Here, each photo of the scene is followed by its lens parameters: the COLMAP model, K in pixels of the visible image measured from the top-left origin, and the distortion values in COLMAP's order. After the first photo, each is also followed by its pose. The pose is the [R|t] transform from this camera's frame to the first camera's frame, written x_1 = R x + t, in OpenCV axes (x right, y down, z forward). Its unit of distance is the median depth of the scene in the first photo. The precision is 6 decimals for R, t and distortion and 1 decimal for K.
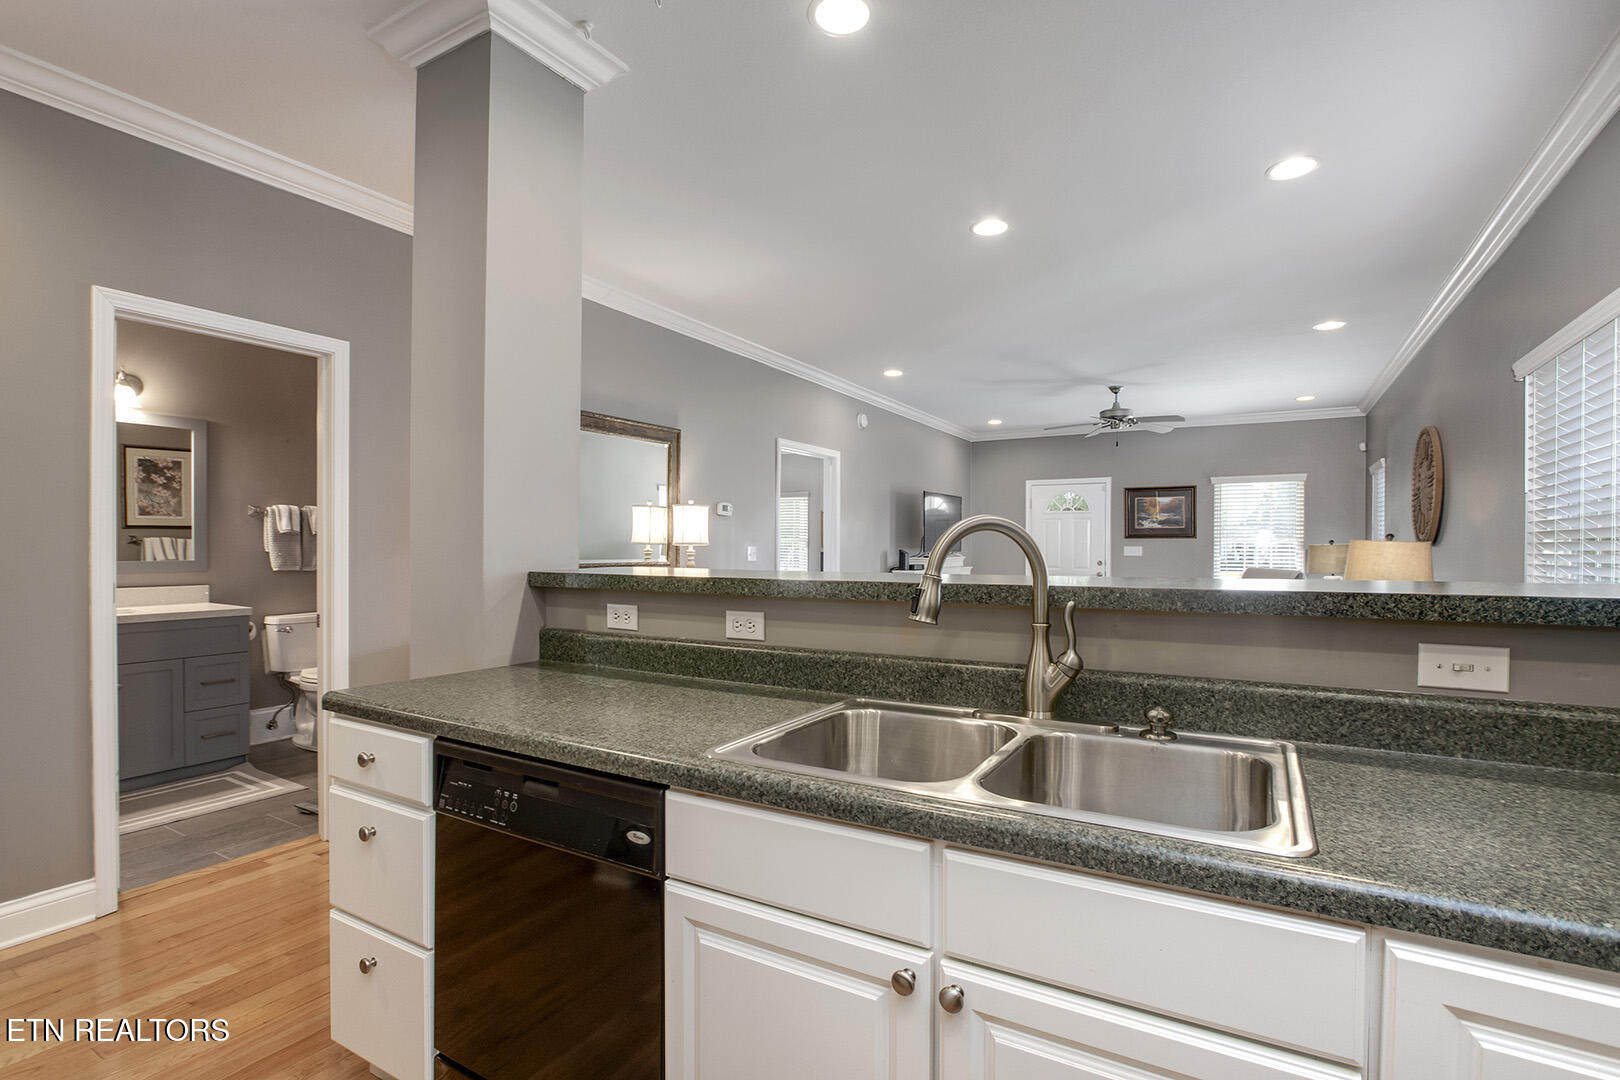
lens RADIAL K [[760.4, 0, 805.7], [0, 760.4, 552.7], [0, 0, 1]] dist [-0.021434, 0.003056]
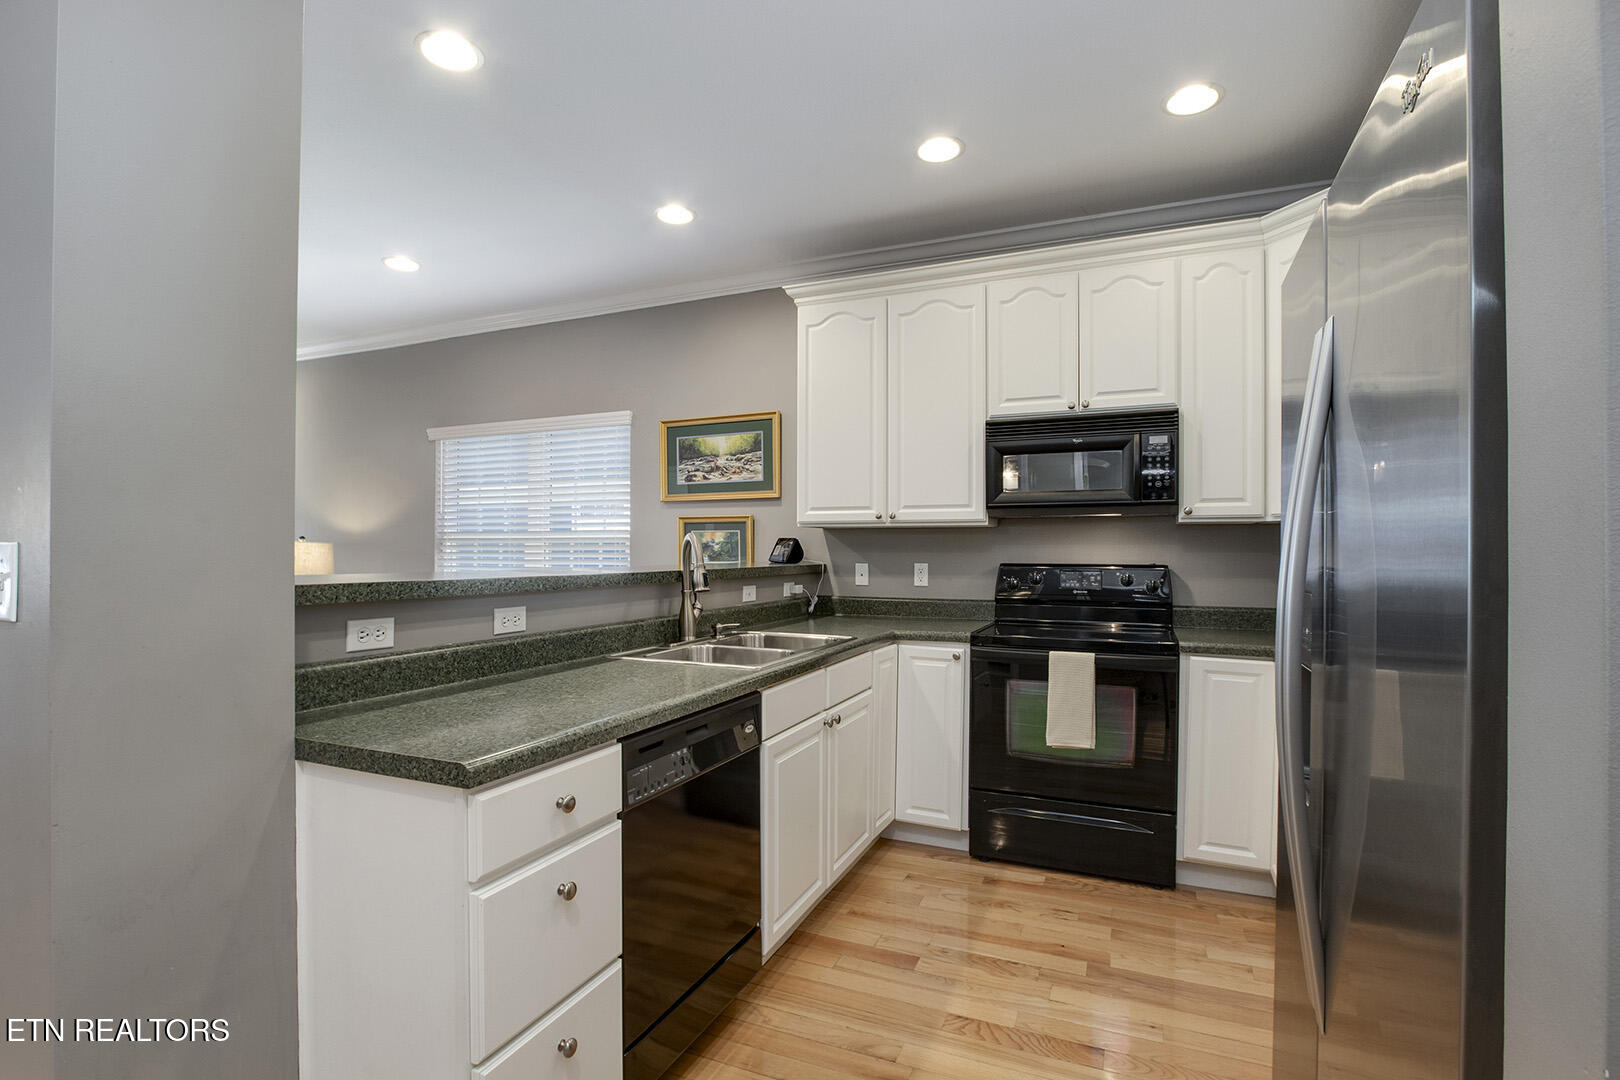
lens RADIAL K [[760.4, 0, 820.6], [0, 760.4, 547.3], [0, 0, 1]] dist [-0.021434, 0.003056]
pose [[-0.131834, 0.003580, 0.991265, -1.172329], [-0.000224, 0.999993, -0.003642, -0.005573], [-0.991272, -0.000702, -0.131832, 0.669920]]
